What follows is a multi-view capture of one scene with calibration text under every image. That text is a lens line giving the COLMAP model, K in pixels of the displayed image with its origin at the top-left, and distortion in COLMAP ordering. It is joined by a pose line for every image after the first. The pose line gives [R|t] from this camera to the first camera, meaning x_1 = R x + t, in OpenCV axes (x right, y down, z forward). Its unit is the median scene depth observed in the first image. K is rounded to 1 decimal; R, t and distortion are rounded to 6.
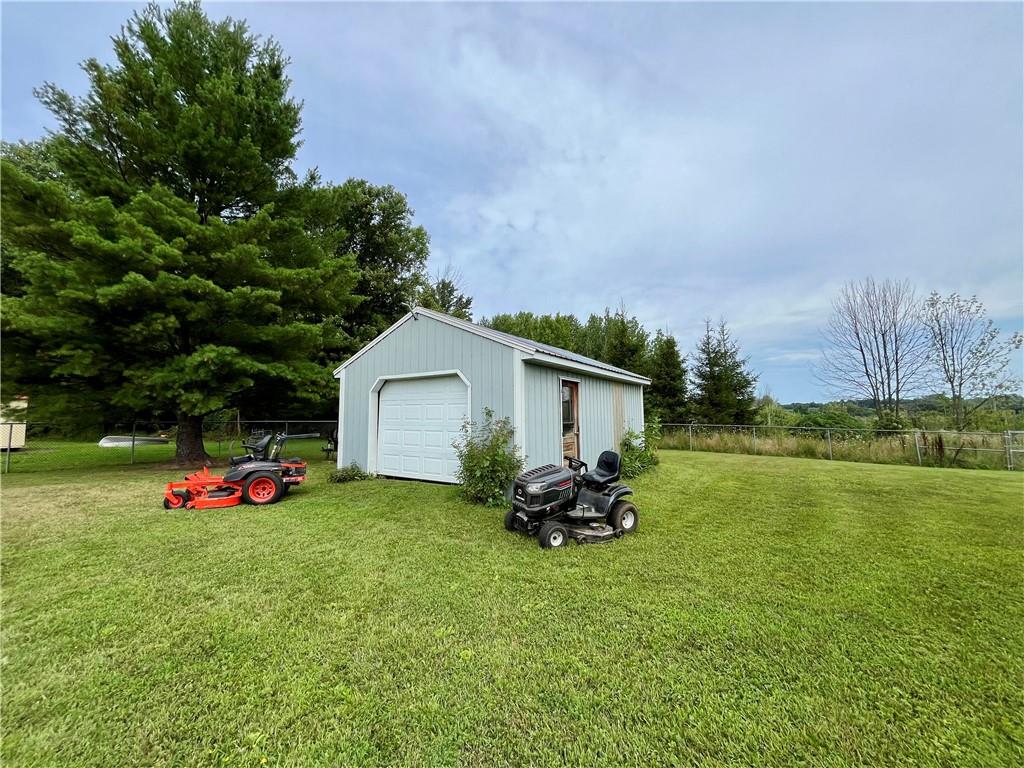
lens RADIAL K [[416.1, 0, 512.0], [0, 416.1, 384.0], [0, 0, 1]] dist [-0.000385, 0.000124]
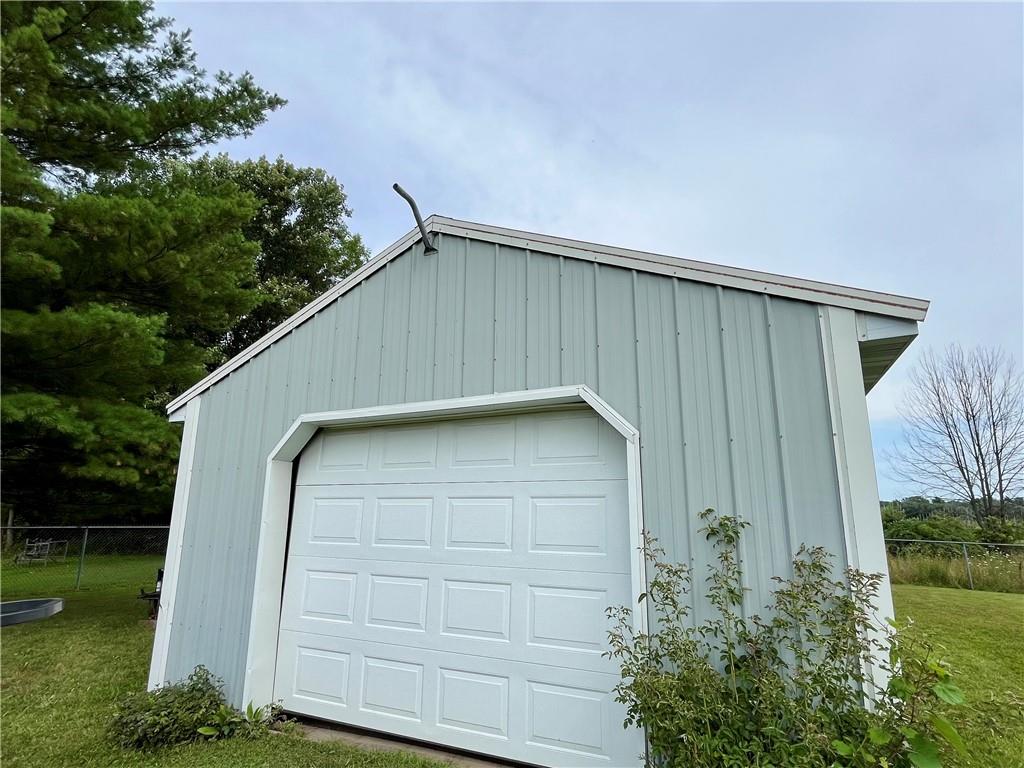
lens RADIAL K [[505.1, 0, 510.4], [0, 505.1, 411.9], [0, 0, 1]] dist [-0.003390, 0.001251]
pose [[0.989060, 0.038081, 0.142512, -0.103193], [-0.020154, 0.991928, -0.125188, 0.014416], [-0.146129, 0.120946, 0.981844, 0.278333]]
